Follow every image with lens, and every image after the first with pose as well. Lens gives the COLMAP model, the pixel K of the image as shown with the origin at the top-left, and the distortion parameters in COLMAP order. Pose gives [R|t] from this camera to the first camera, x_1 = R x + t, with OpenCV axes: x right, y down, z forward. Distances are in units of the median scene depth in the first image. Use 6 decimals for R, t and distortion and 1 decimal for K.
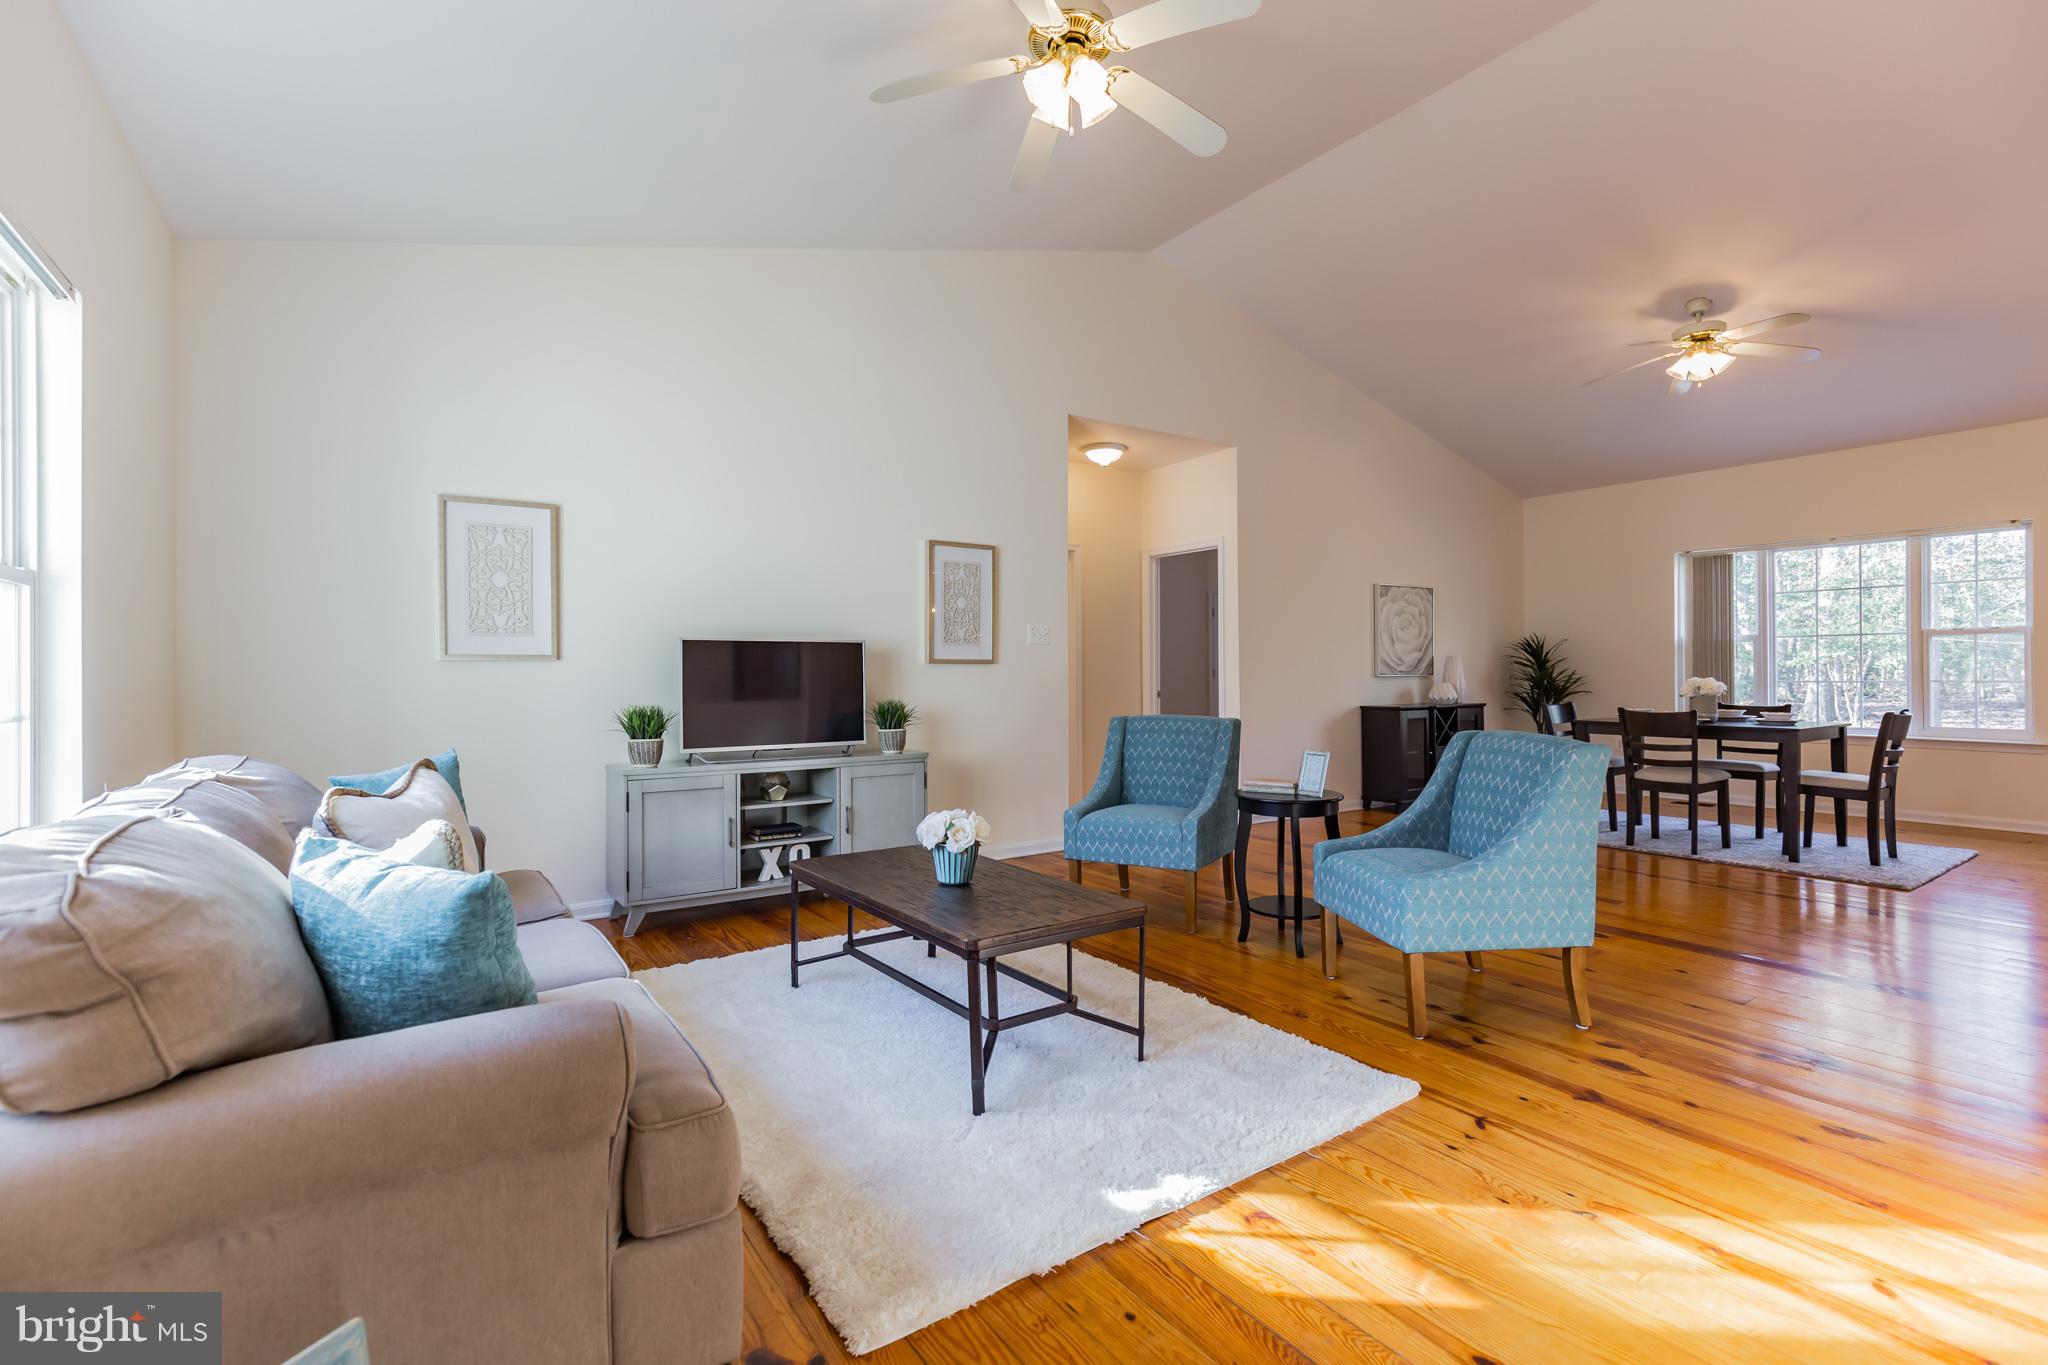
lens RADIAL K [[951.2, 0, 1014.6], [0, 951.2, 692.4], [0, 0, 1]] dist [0.014097, -0.000221]
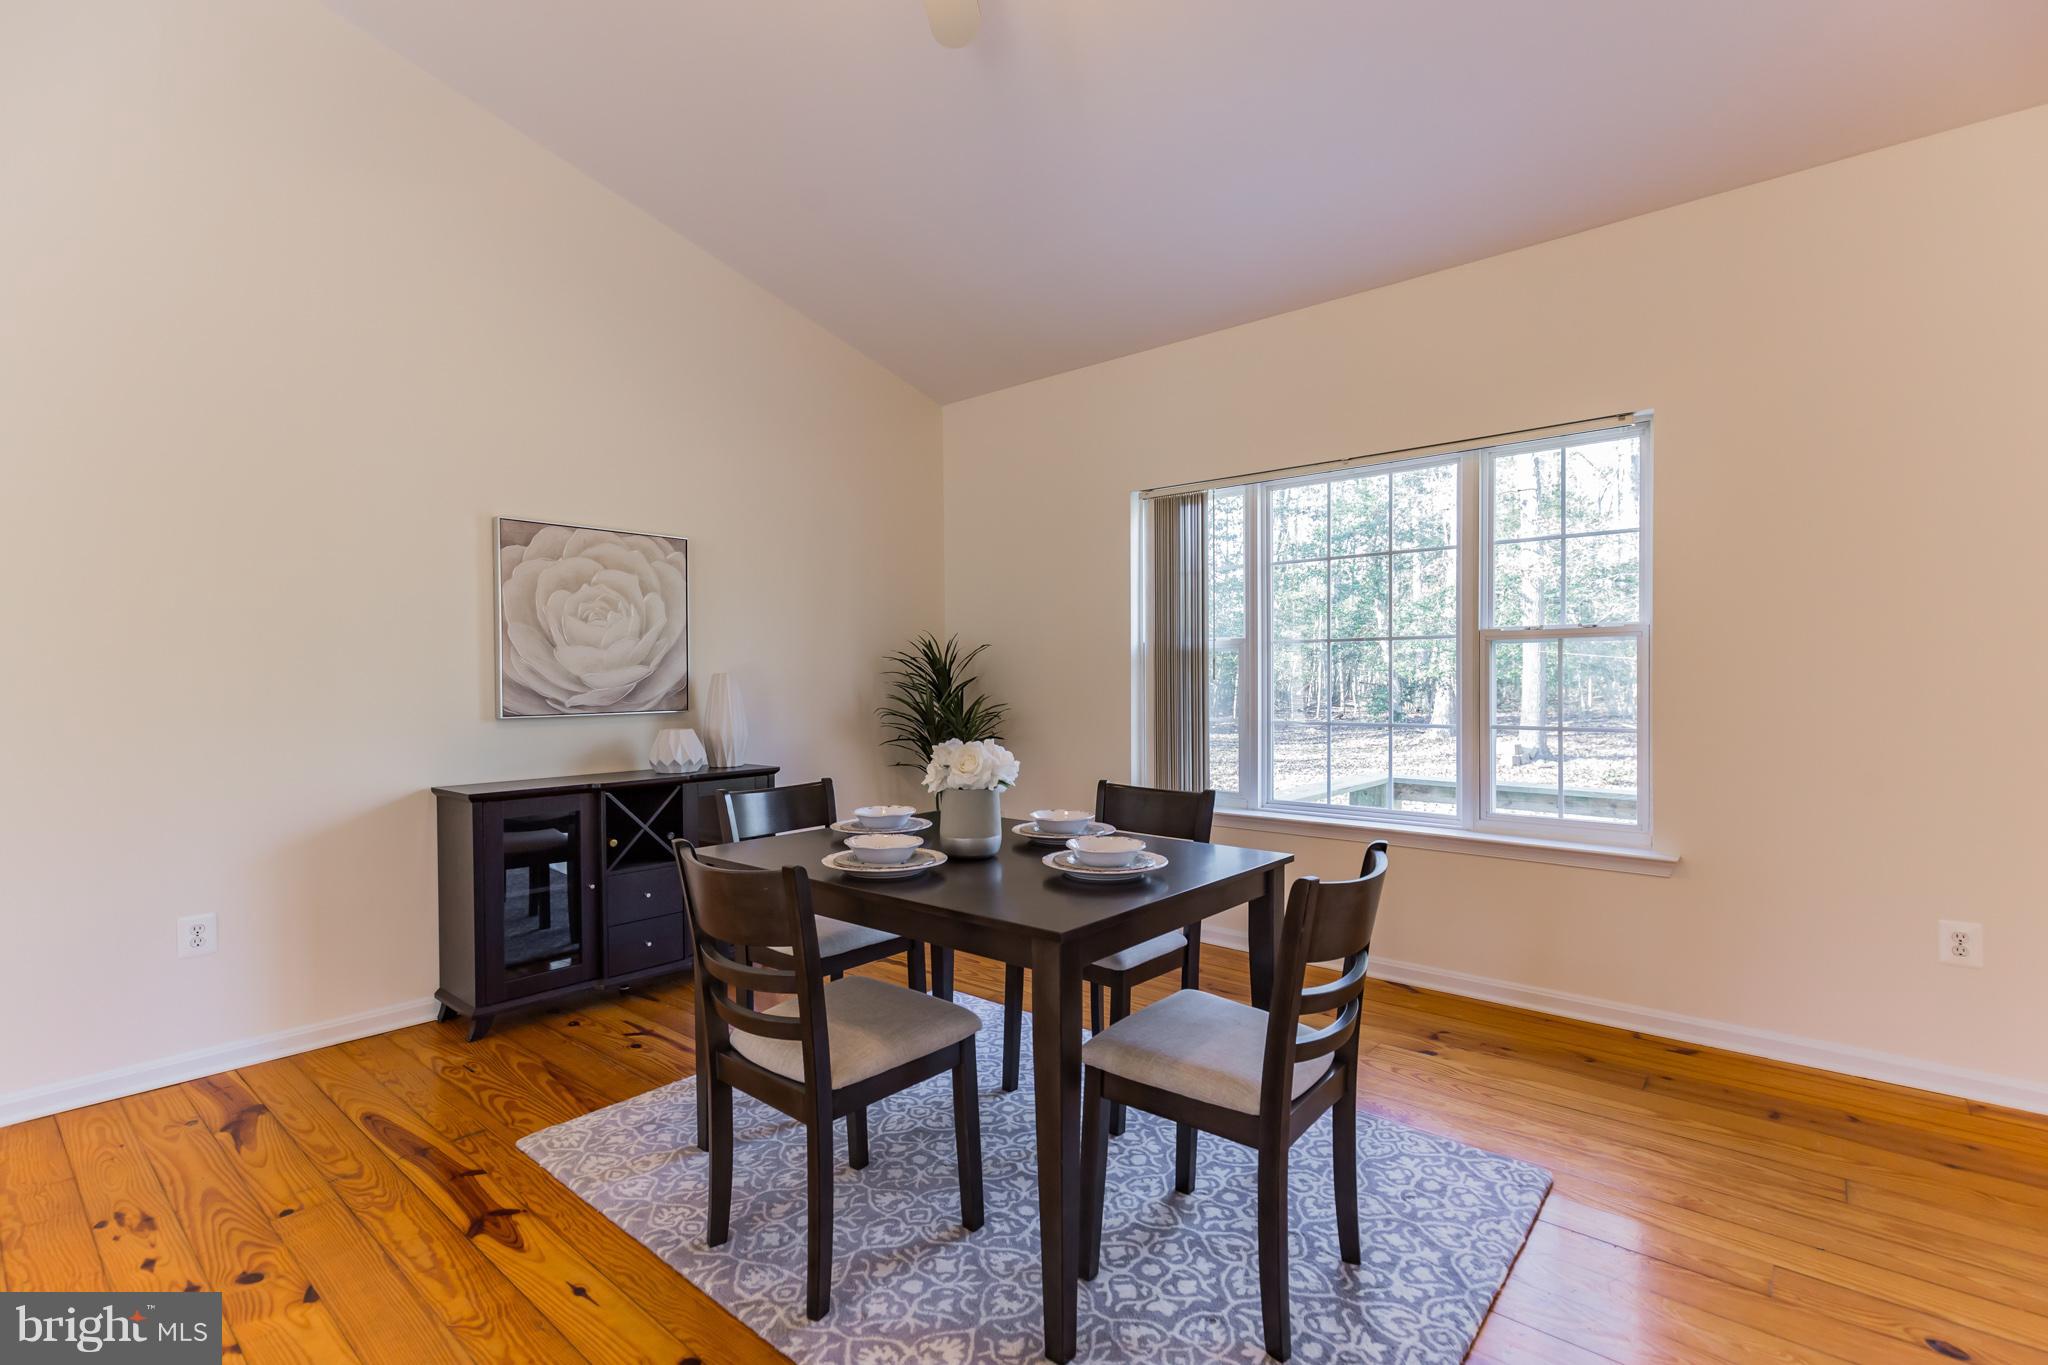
lens RADIAL K [[965.8, 0, 1022.8], [0, 965.8, 695.9], [0, 0, 1]] dist [-0.000750, -0.000167]
pose [[0.970840, -0.000382, 0.239727, 0.518880], [-0.000051, 0.999998, 0.001798, -0.028906], [-0.239728, -0.001758, 0.970839, 0.496190]]
